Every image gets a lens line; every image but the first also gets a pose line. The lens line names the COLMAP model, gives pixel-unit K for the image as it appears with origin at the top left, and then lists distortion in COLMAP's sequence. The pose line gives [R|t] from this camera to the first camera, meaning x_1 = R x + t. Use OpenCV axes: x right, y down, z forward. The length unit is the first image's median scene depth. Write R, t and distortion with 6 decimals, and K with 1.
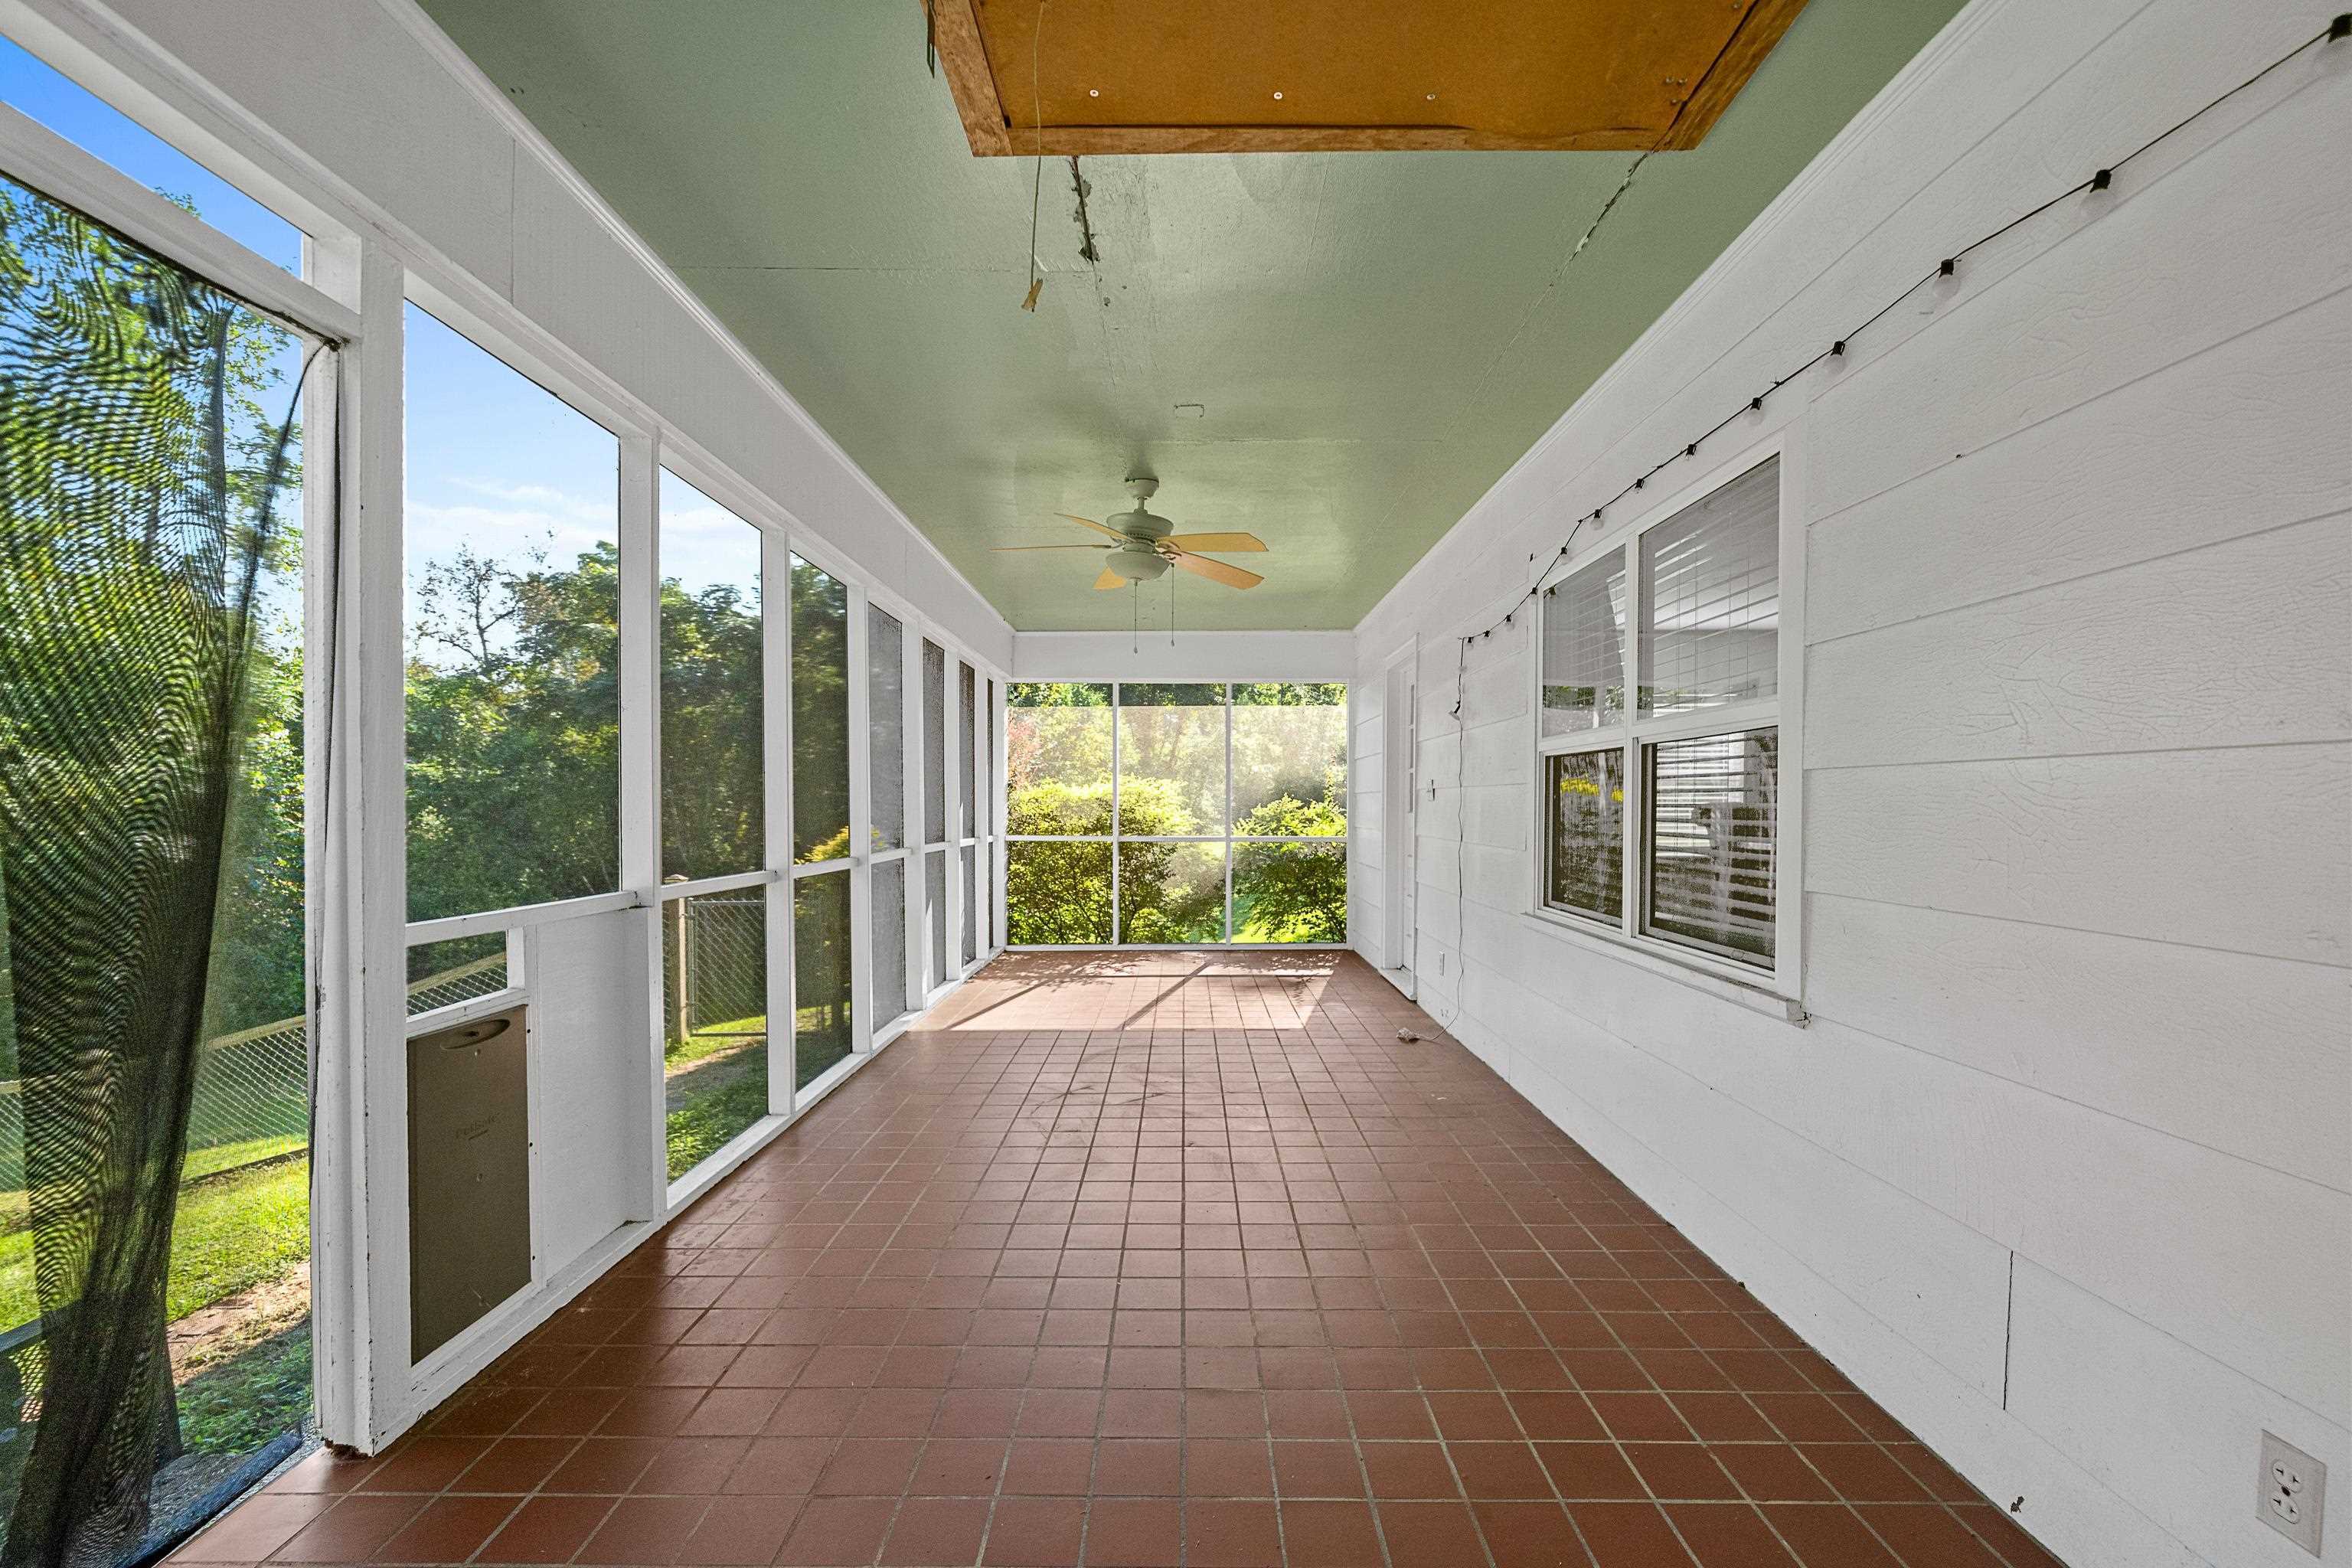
lens RADIAL K [[948.2, 0, 1170.3], [0, 948.2, 812.1], [0, 0, 1]] dist [0.000262, 0.000379]
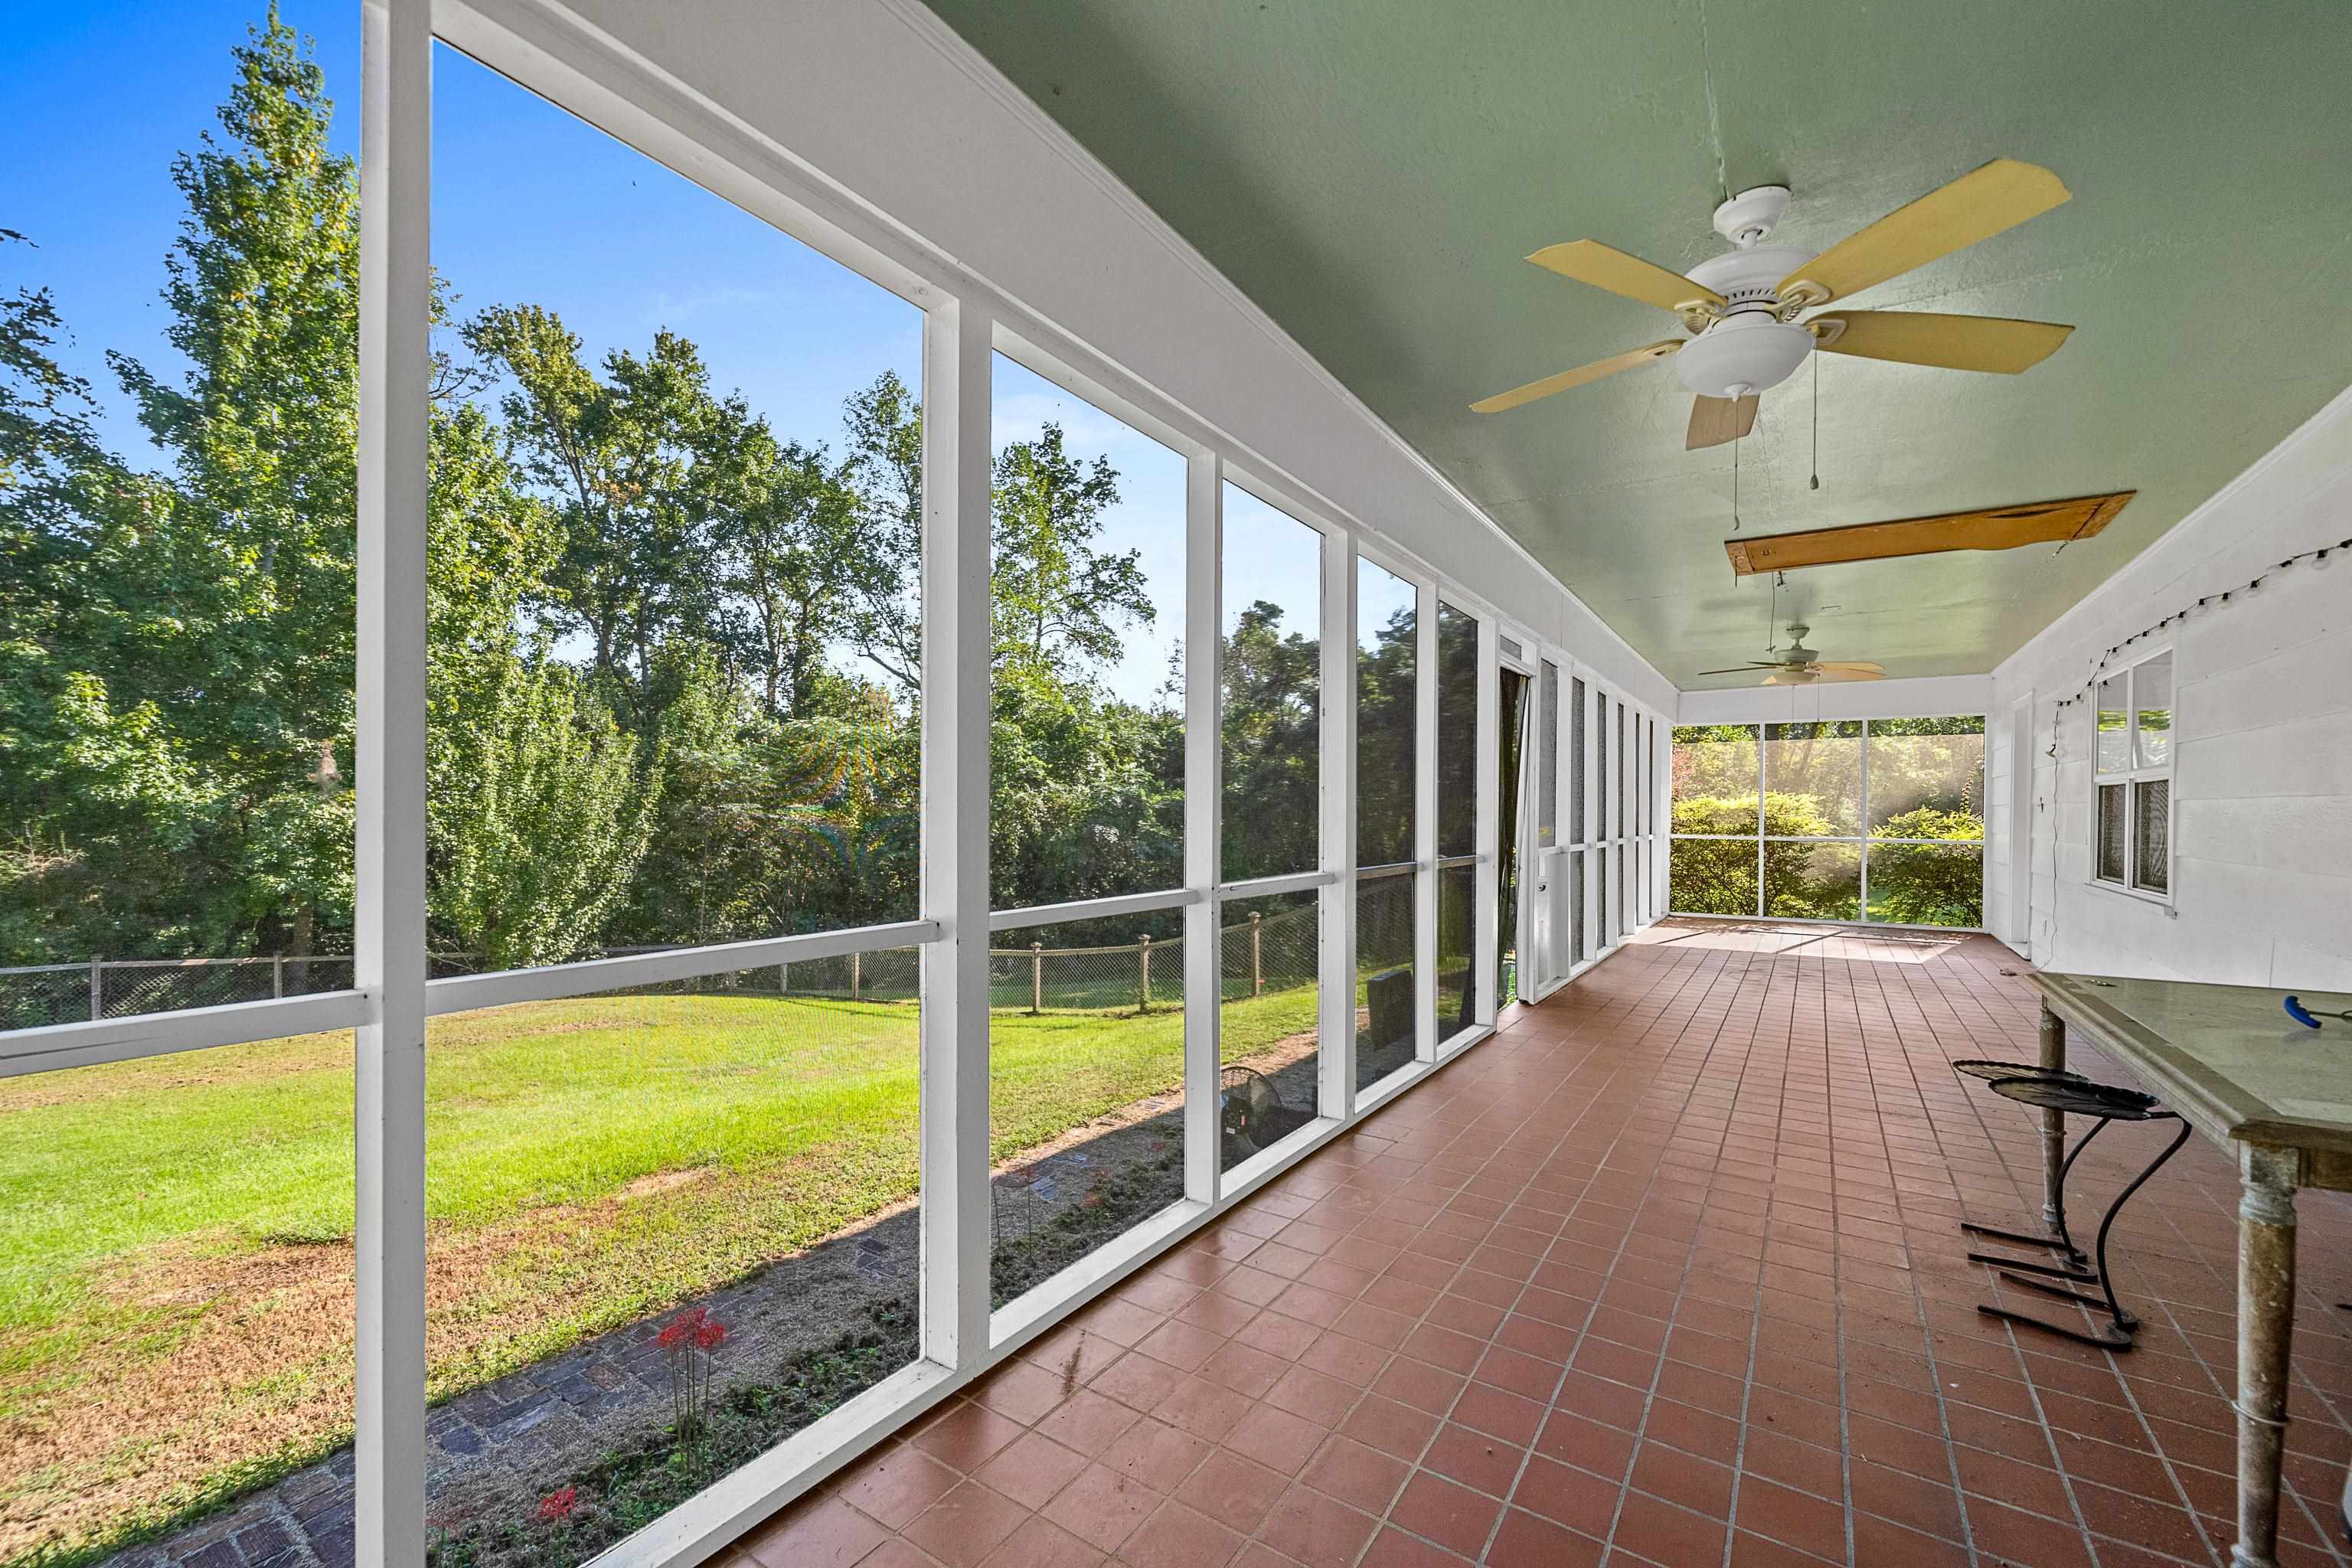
lens RADIAL K [[948.2, 0, 1170.3], [0, 948.2, 812.1], [0, 0, 1]] dist [0.000262, 0.000379]
pose [[0.834931, 0.006557, -0.550315, -0.016032], [-0.010431, 0.999938, -0.003910, 0.004224], [0.550255, 0.009005, 0.834948, -0.573961]]
